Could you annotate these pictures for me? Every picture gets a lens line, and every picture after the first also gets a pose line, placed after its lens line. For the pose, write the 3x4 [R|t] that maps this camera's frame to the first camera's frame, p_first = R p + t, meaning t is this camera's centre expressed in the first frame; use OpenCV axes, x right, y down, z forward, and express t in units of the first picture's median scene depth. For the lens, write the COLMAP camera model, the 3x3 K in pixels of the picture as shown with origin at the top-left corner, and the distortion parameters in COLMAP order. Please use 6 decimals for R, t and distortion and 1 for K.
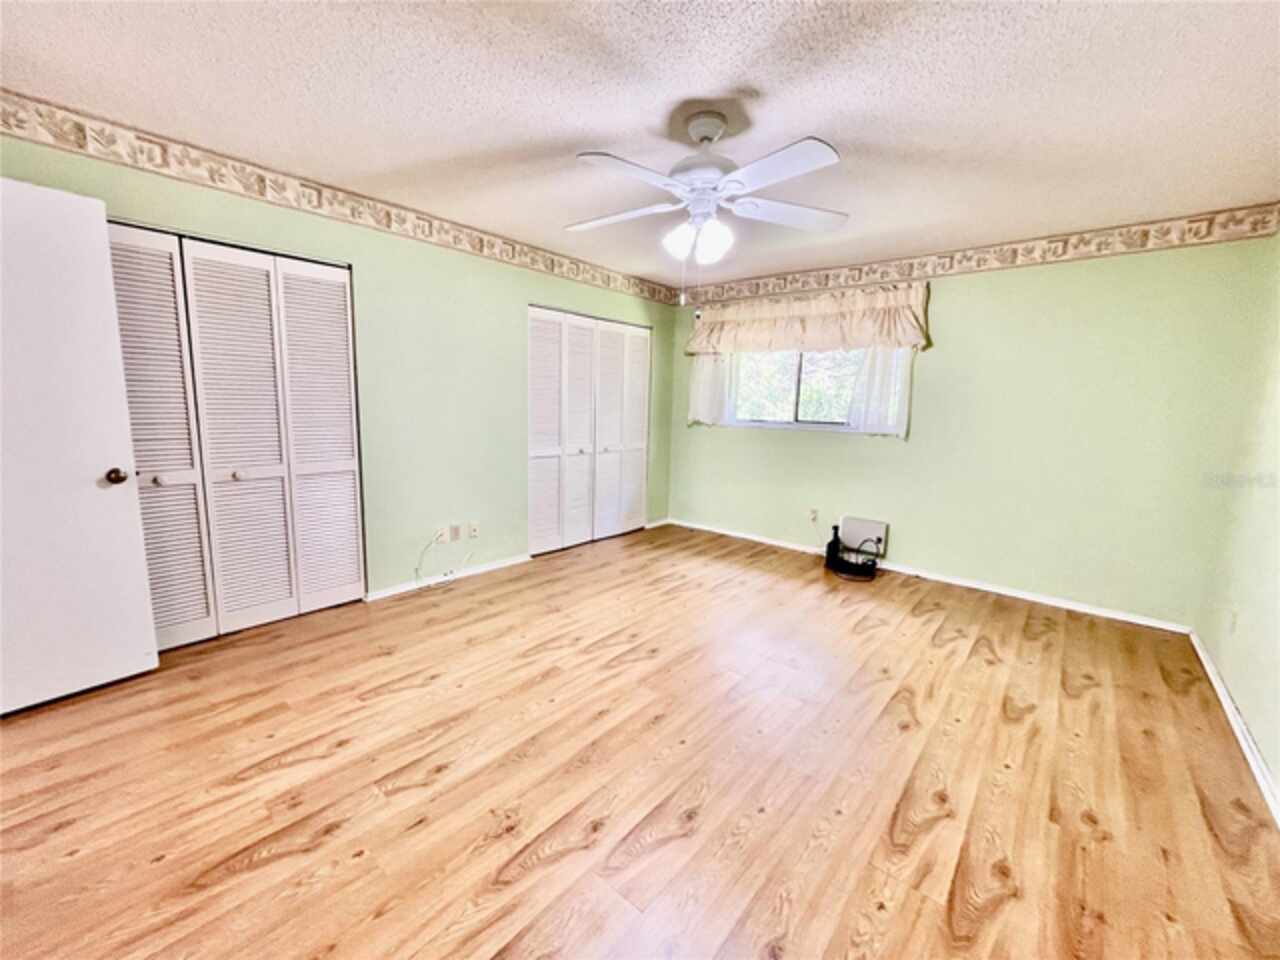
lens RADIAL K [[521.6, 0, 638.2], [0, 521.6, 480.3], [0, 0, 1]] dist [-0.000852, 0.000132]
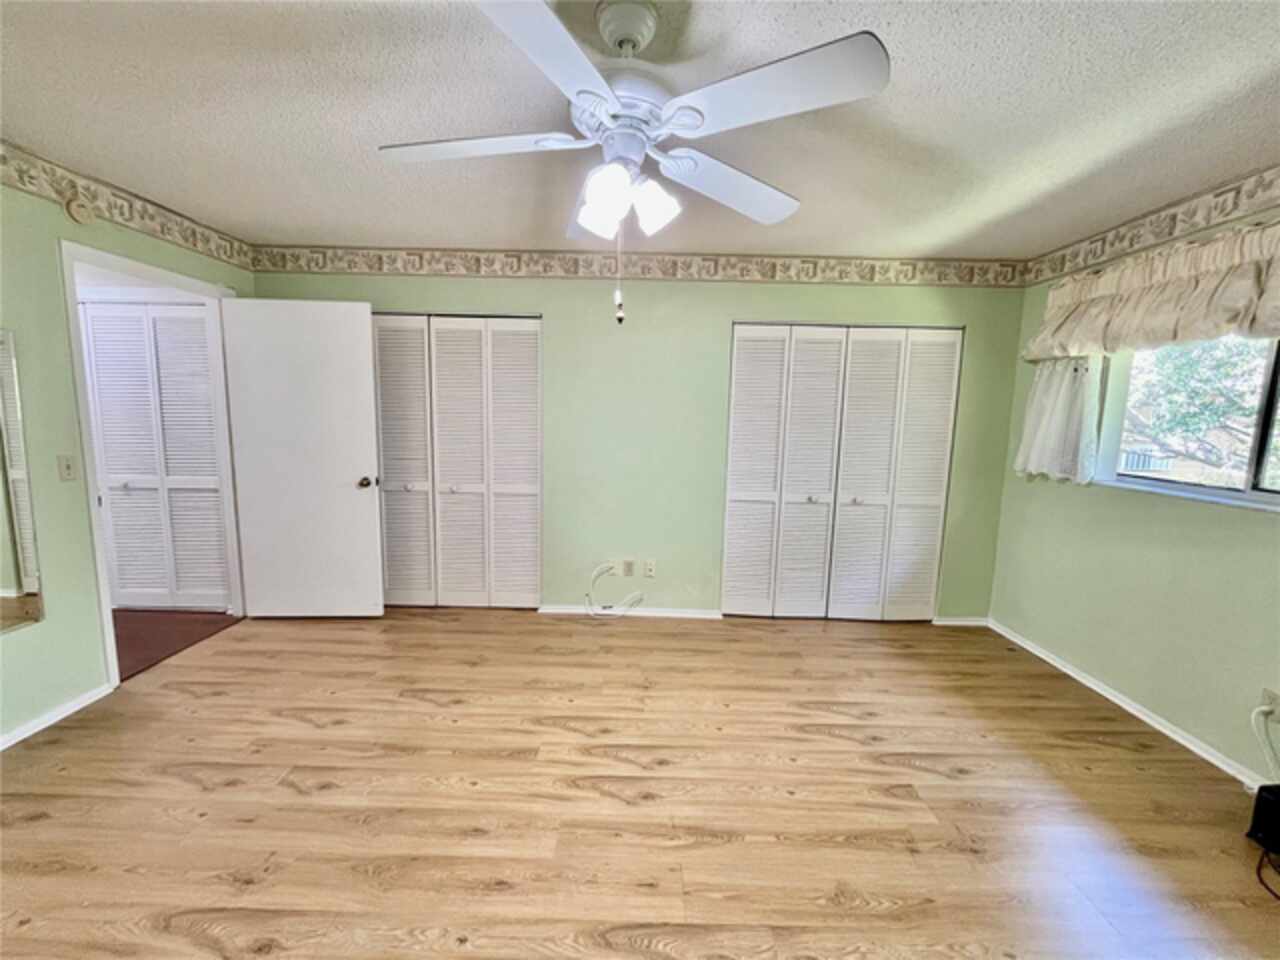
lens RADIAL K [[521.6, 0, 638.4], [0, 521.6, 478.3], [0, 0, 1]] dist [-0.000852, 0.000132]
pose [[0.639782, 0.086014, -0.763728, 0.410219], [-0.123070, 0.992360, 0.008666, -0.080888], [0.758639, 0.088448, 0.645480, 0.391726]]
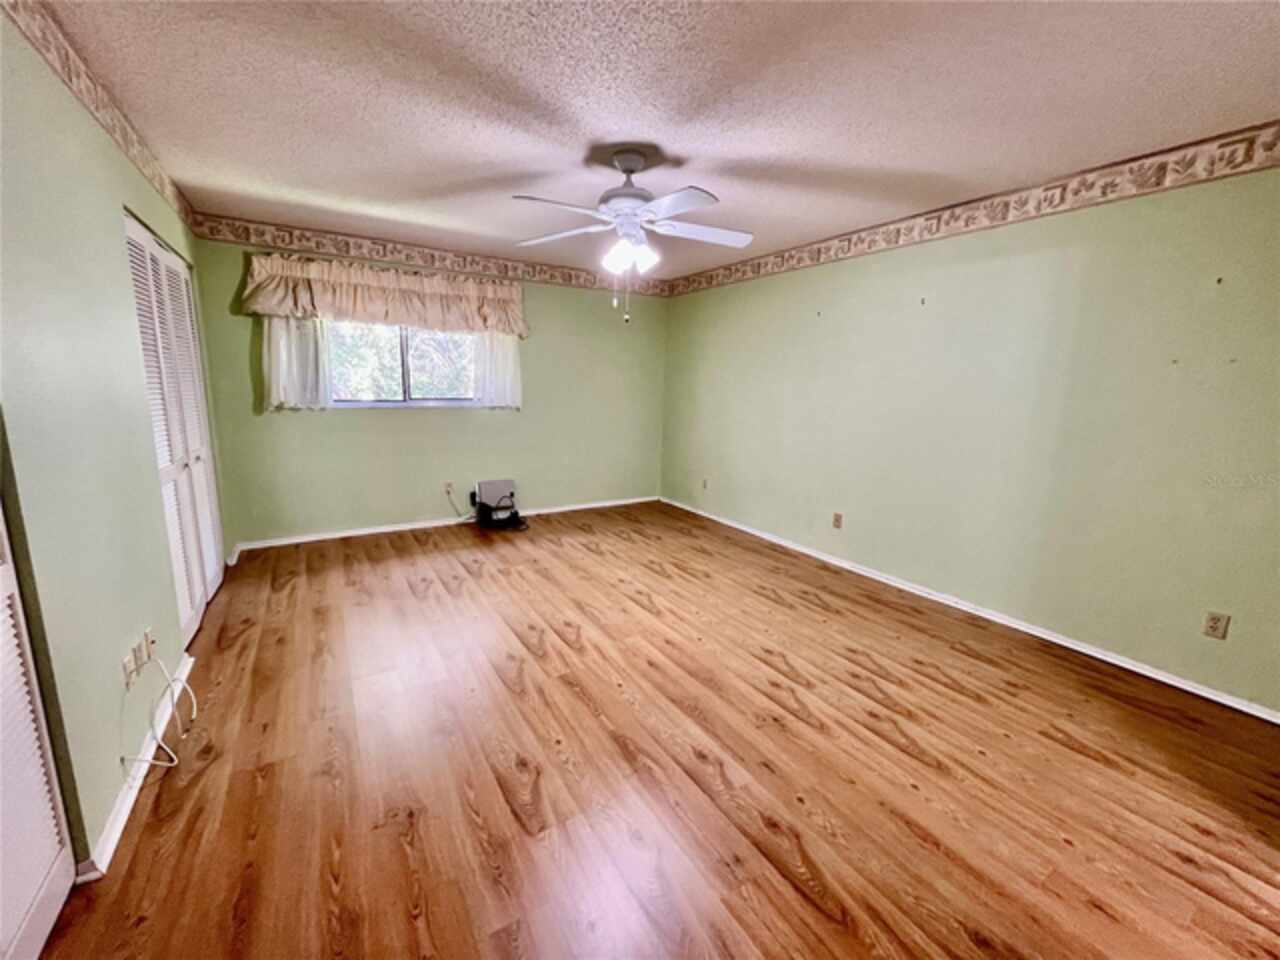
lens RADIAL K [[521.6, 0, 643.0], [0, 521.6, 476.6], [0, 0, 1]] dist [-0.000852, 0.000132]
pose [[0.299264, -0.192146, 0.934623, -0.676525], [0.132822, 0.978367, 0.158610, -0.091452], [-0.944881, 0.076672, 0.318311, 0.387688]]
